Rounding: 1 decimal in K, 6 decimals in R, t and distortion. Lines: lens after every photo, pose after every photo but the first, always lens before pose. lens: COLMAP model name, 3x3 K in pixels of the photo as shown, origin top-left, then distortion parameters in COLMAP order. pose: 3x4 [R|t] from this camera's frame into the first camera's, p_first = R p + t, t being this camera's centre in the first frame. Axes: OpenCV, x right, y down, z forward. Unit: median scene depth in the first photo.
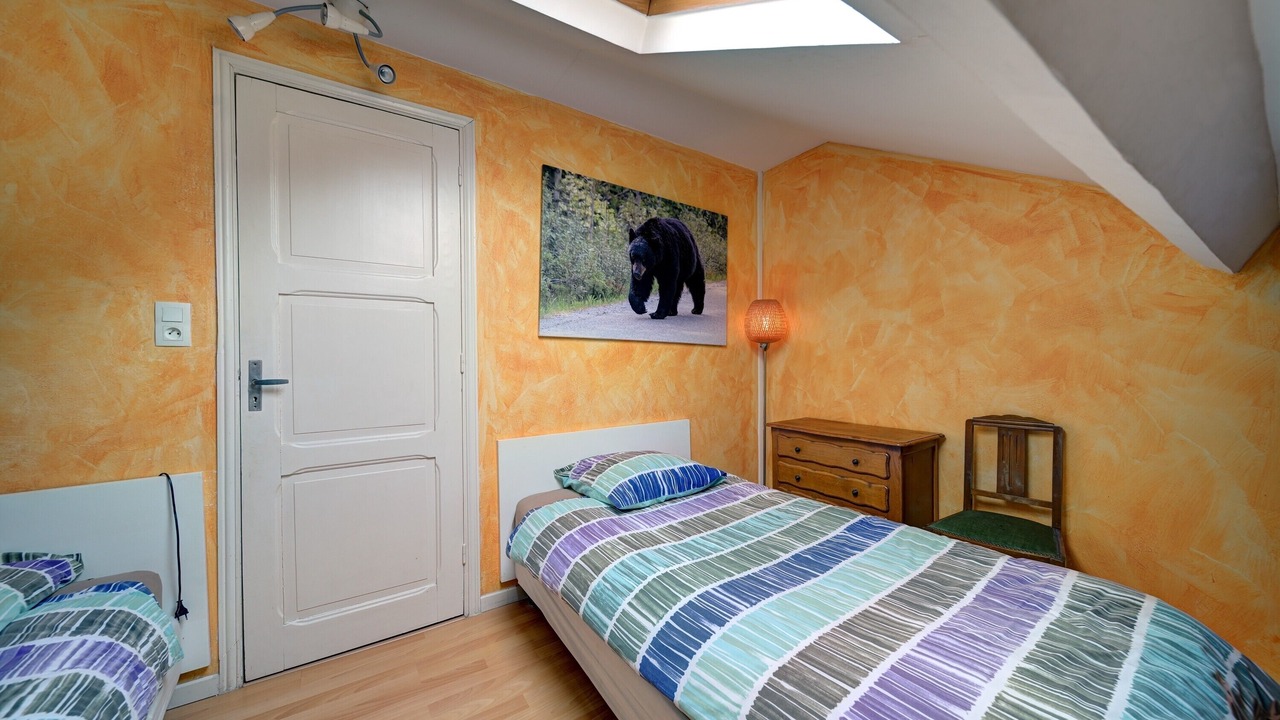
lens RADIAL K [[451.0, 0, 643.7], [0, 451.0, 363.7], [0, 0, 1]] dist [-0.002077, -0.001098]
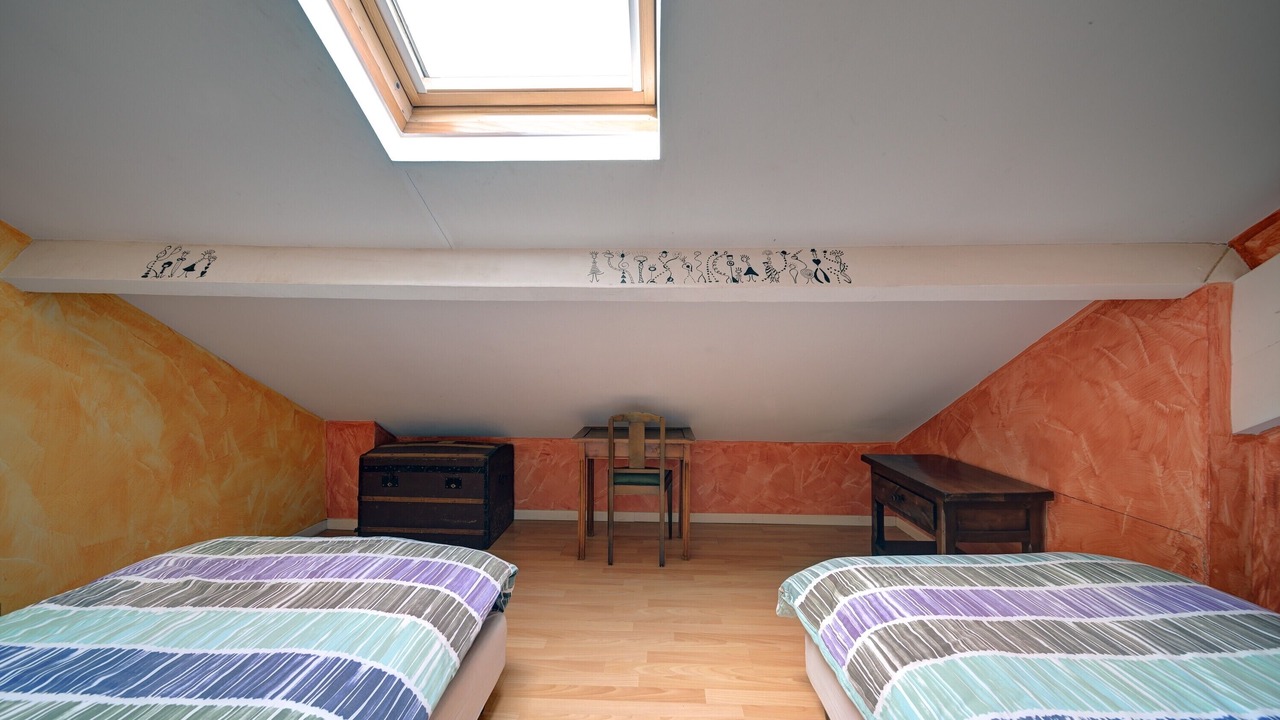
lens RADIAL K [[451.0, 0, 647.8], [0, 451.0, 365.7], [0, 0, 1]] dist [-0.002077, -0.001098]
pose [[-0.810255, 0.006741, 0.586039, -0.413189], [0.007328, 0.999972, -0.001370, -0.002897], [-0.586032, 0.003185, -0.810282, 0.700395]]
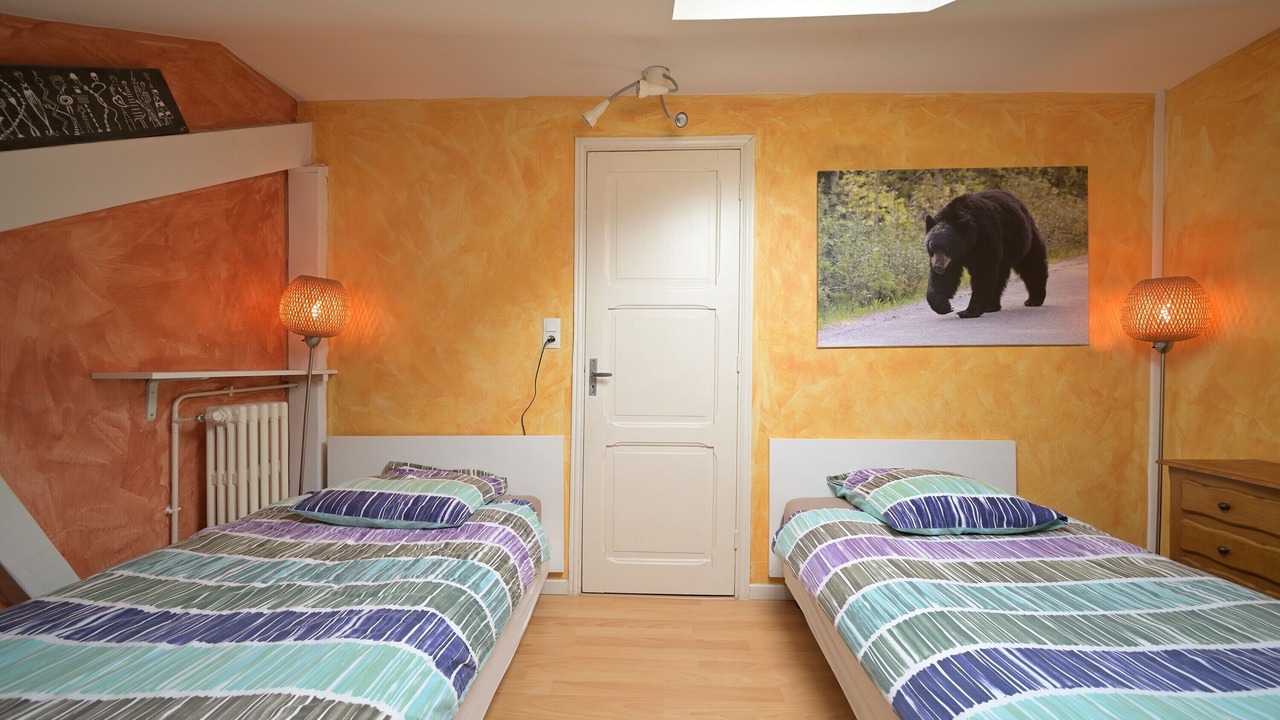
lens RADIAL K [[451.0, 0, 637.5], [0, 451.0, 361.7], [0, 0, 1]] dist [-0.002077, -0.001098]
pose [[0.804849, 0.014187, -0.593311, 0.054347], [-0.020601, 0.999780, -0.004040, 0.004685], [0.593123, 0.015474, 0.804963, -0.019927]]
